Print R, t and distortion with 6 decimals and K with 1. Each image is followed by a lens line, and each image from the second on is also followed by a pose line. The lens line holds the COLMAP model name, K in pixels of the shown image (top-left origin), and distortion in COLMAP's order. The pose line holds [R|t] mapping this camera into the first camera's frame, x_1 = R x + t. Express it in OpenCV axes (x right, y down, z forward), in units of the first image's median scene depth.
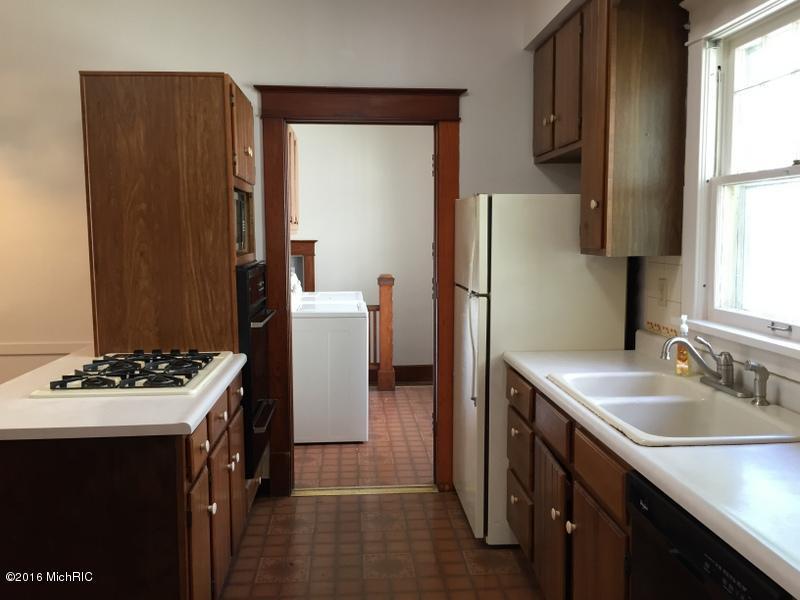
lens RADIAL K [[681.1, 0, 401.2], [0, 681.1, 301.4], [0, 0, 1]] dist [0.072562, -0.095567]
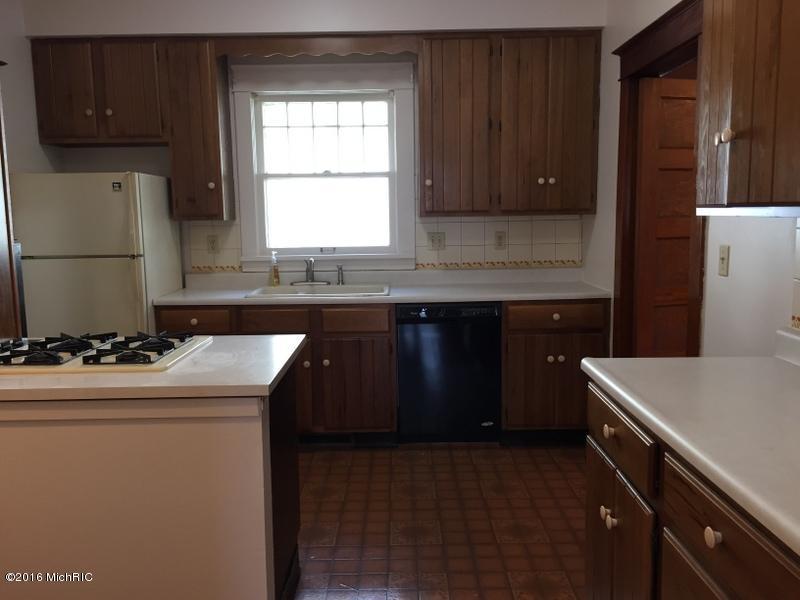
lens RADIAL K [[681.1, 0, 398.5], [0, 681.1, 296.4], [0, 0, 1]] dist [0.072562, -0.095567]
pose [[0.059604, -0.122791, 0.990641, -0.988721], [0.111732, 0.986990, 0.115616, -0.024093], [-0.991949, 0.103795, 0.072548, 0.420287]]
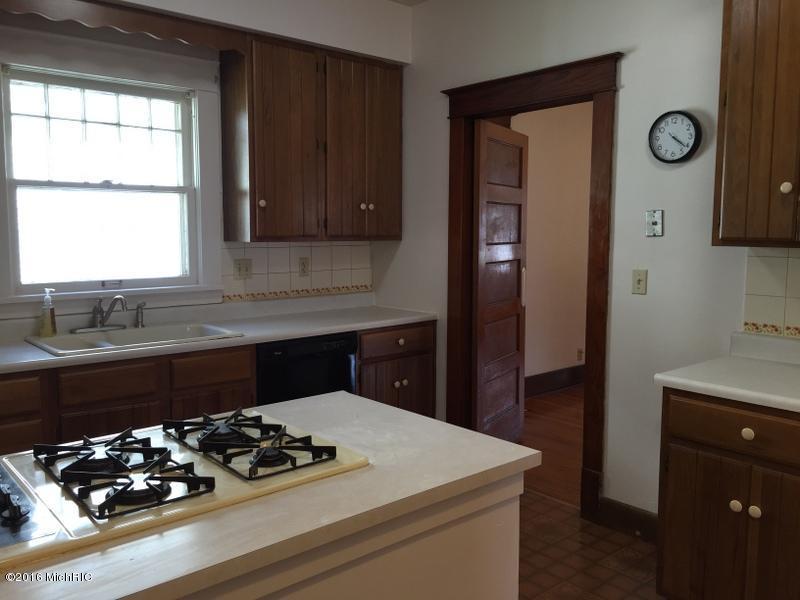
lens RADIAL K [[681.1, 0, 423.4], [0, 681.1, 295.2], [0, 0, 1]] dist [0.072562, -0.095567]
pose [[-0.615571, -0.075725, 0.784435, -0.755760], [0.075089, 0.985208, 0.154032, -0.082489], [-0.784496, 0.153720, -0.600779, 0.909730]]
